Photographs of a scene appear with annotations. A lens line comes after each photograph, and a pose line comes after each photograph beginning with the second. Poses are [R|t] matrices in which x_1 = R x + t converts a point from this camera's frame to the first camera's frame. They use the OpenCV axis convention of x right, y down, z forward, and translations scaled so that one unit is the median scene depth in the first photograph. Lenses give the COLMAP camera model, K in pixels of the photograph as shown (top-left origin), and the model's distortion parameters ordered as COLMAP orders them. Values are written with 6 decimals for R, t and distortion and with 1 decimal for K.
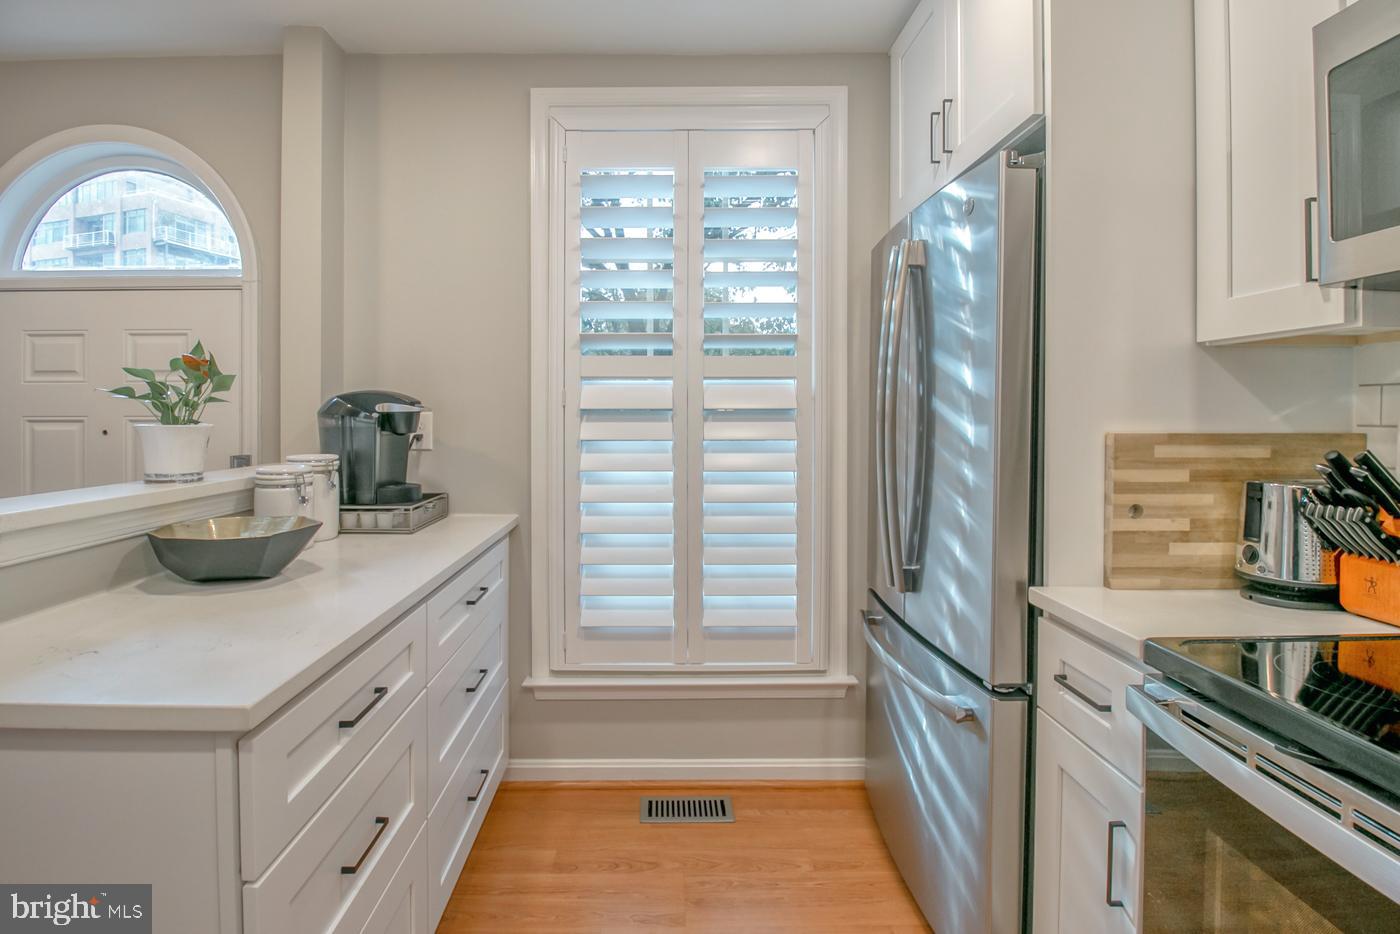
lens RADIAL K [[685.1, 0, 664.3], [0, 685.1, 413.2], [0, 0, 1]] dist [-0.012801, -0.000286]
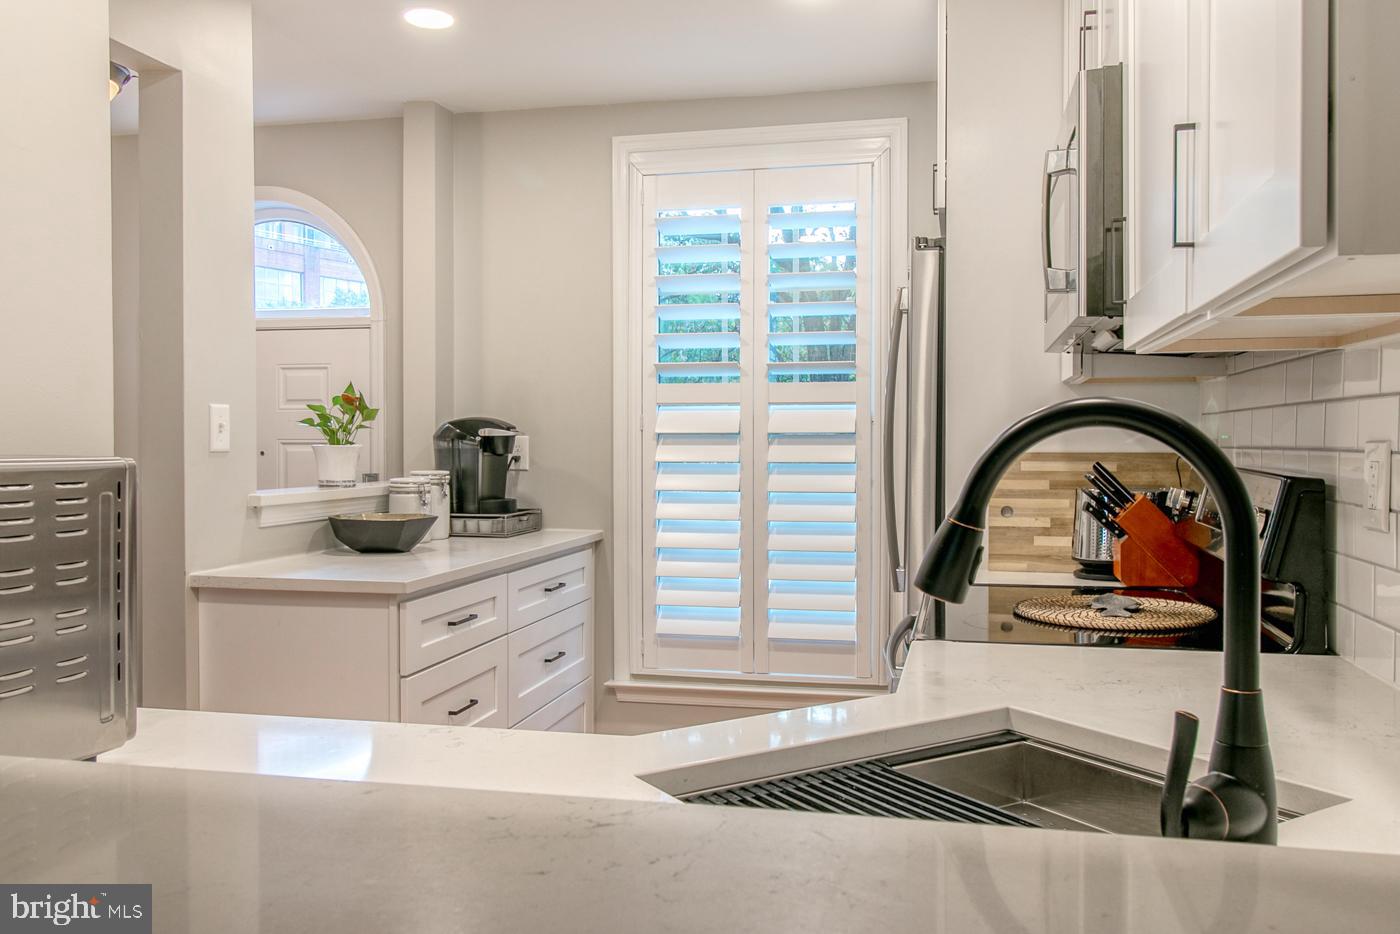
lens RADIAL K [[1139.0, 0, 700.9], [0, 1139.0, 446.4], [0, 0, 1]] dist [0.002857, 0.000022]
pose [[0.973241, 0.002126, -0.229778, 0.408368], [-0.000311, 0.999968, 0.007935, 0.000759], [0.229787, -0.007651, 0.973211, -0.837012]]
